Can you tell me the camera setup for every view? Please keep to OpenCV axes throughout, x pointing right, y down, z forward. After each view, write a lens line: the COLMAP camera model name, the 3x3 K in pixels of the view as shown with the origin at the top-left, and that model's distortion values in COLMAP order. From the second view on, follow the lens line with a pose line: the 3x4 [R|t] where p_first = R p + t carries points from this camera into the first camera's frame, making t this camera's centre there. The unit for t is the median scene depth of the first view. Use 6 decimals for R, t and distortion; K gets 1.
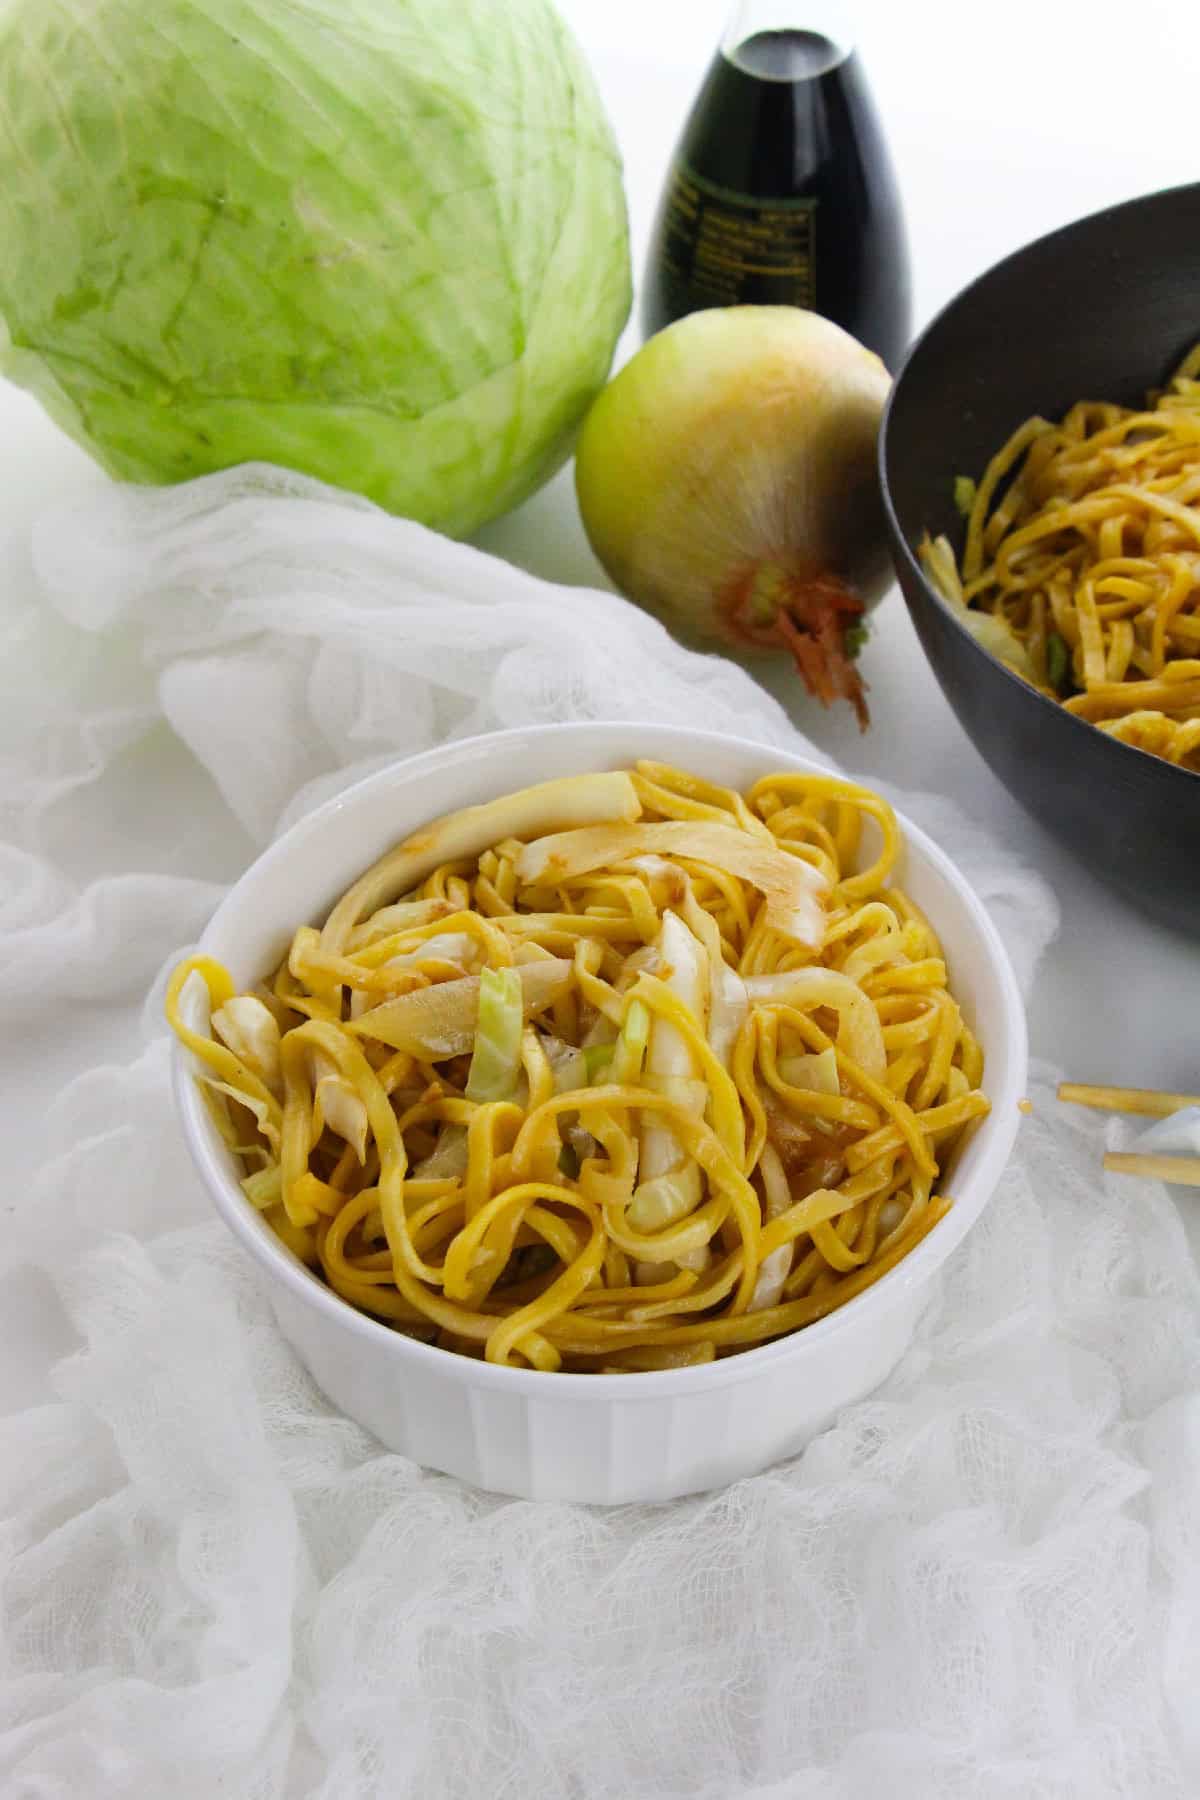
lens RADIAL K [[3101.3, 0, 583.3], [0, 3101.3, 898.7], [0, 0, 1]] dist [0.019019, 0.000000]
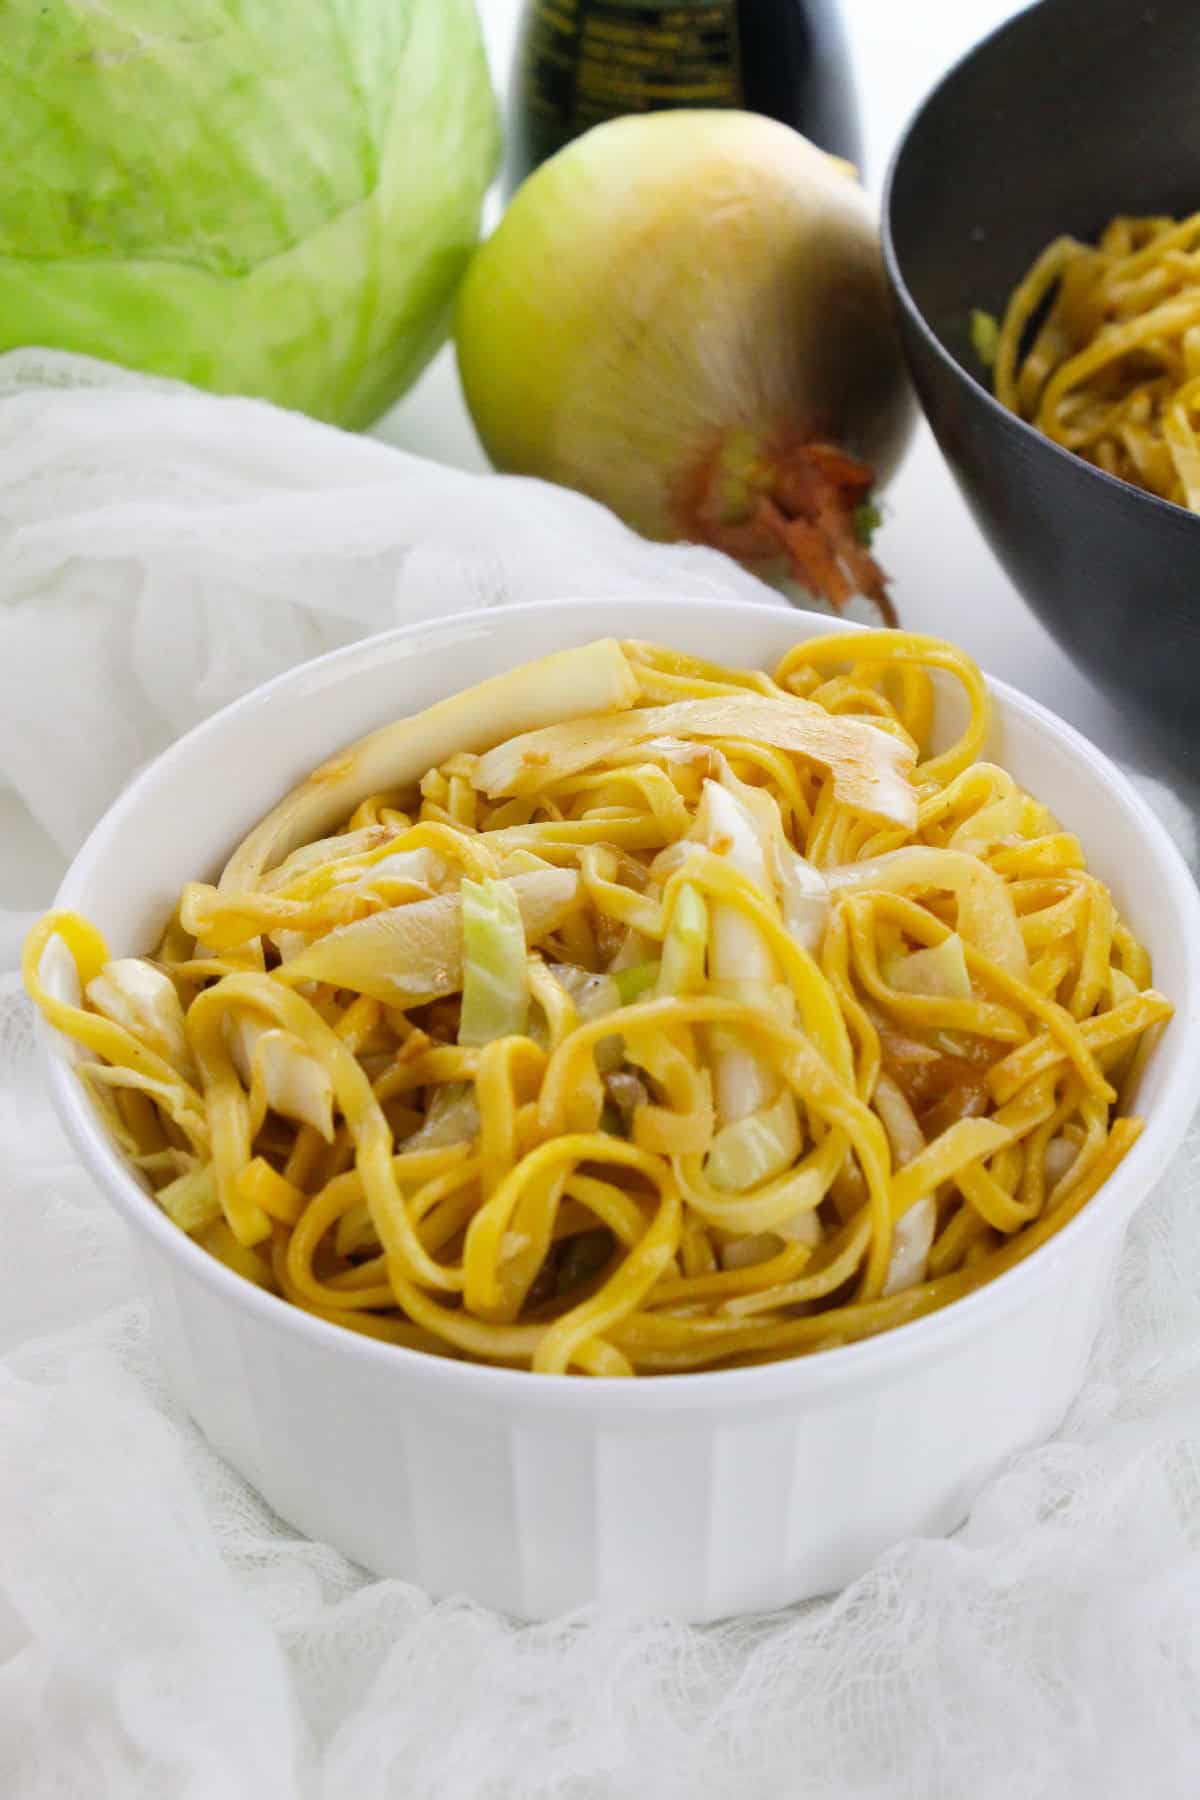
lens RADIAL K [[4333.9, 0, 597.2], [0, 4333.9, 898.4], [0, 0, 1]] dist [0.154296, 0.000000]
pose [[0.992873, -0.085602, 0.082920, -0.084483], [0.095139, 0.988341, -0.118868, 0.148388], [-0.071778, 0.125910, 0.989442, -0.003964]]
